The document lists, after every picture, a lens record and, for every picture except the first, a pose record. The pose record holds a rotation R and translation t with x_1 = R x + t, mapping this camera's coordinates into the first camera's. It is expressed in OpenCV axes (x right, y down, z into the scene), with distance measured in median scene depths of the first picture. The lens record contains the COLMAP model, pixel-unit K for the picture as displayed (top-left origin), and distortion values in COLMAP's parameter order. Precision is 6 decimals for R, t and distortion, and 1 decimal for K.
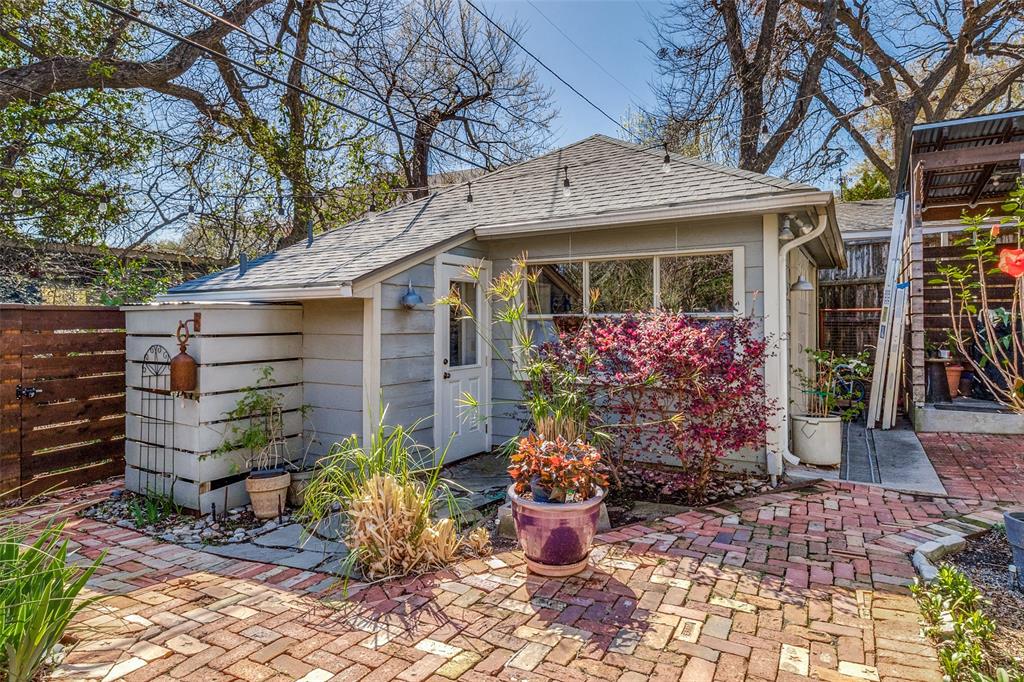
lens RADIAL K [[611.3, 0, 502.3], [0, 611.3, 325.0], [0, 0, 1]] dist [-0.001700, -0.000102]
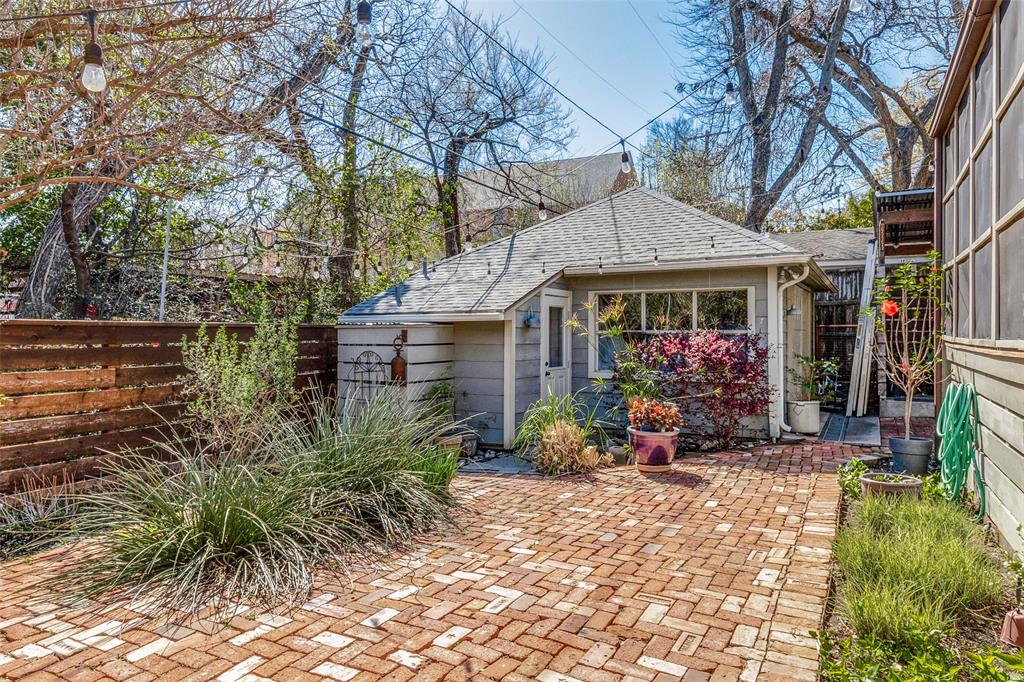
lens RADIAL K [[653.8, 0, 512.8], [0, 653.8, 340.1], [0, 0, 1]] dist [0.003229, -0.001676]
pose [[0.999689, 0.001267, 0.024920, -0.233023], [-0.001368, 0.999991, 0.004021, -0.001642], [-0.024915, -0.004053, 0.999681, -0.577239]]
